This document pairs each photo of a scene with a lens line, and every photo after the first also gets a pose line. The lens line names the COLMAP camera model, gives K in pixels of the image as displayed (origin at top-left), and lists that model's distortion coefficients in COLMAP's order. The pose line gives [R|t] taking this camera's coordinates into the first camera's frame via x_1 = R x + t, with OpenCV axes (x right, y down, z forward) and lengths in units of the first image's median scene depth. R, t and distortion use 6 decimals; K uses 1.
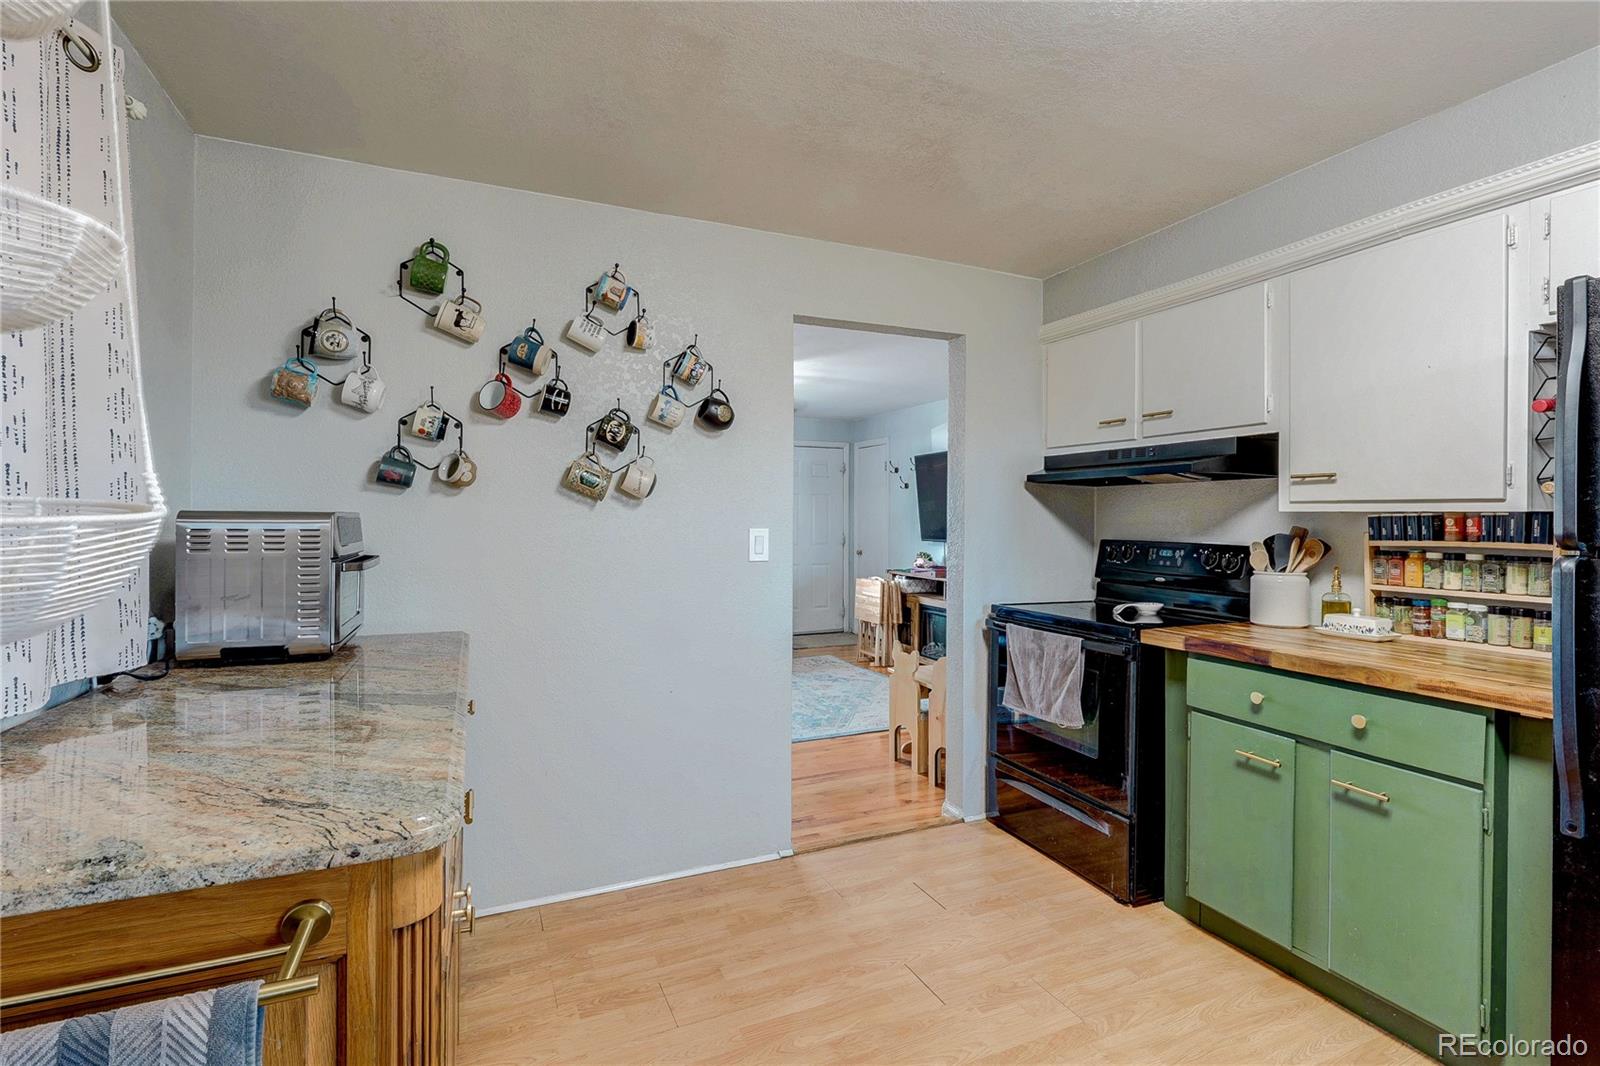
lens RADIAL K [[760.3, 0, 795.7], [0, 760.3, 527.6], [0, 0, 1]] dist [-0.004412, 0.000618]
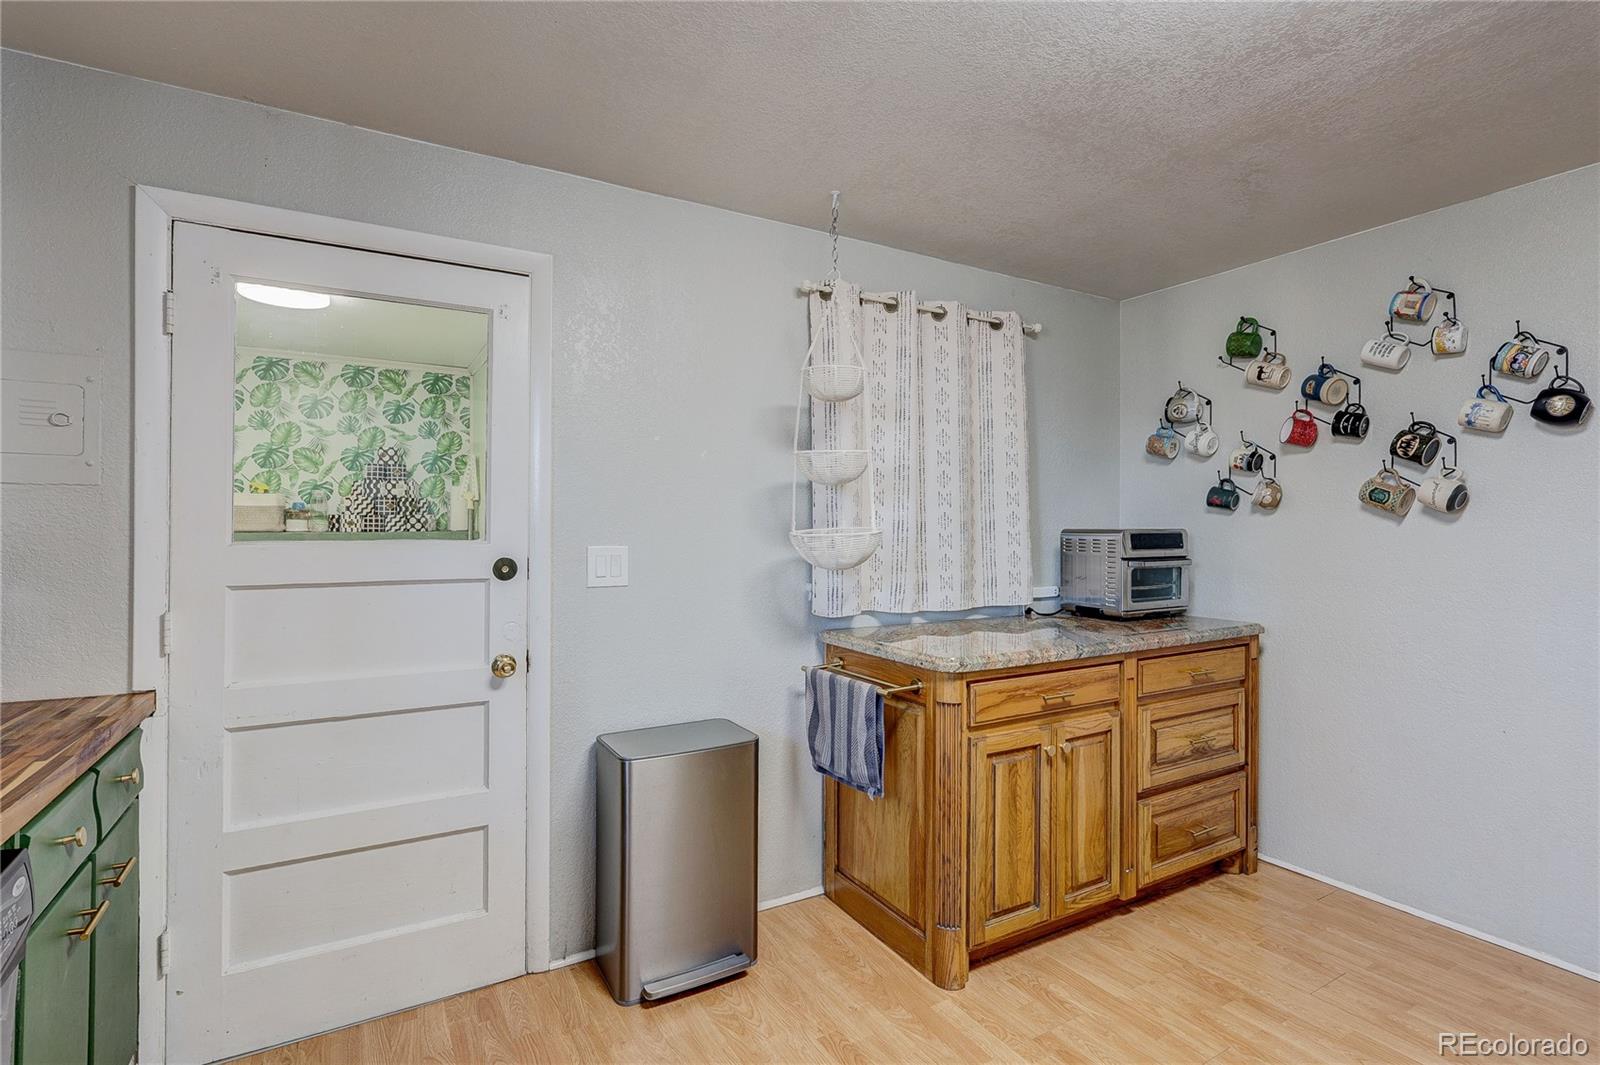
lens RADIAL K [[760.3, 0, 793.1], [0, 760.3, 530.3], [0, 0, 1]] dist [-0.004412, 0.000618]
pose [[0.100533, -0.002592, -0.994930, 0.709688], [-0.010719, 0.999936, -0.003689, -0.003595], [0.994876, 0.011035, 0.100498, 0.109444]]
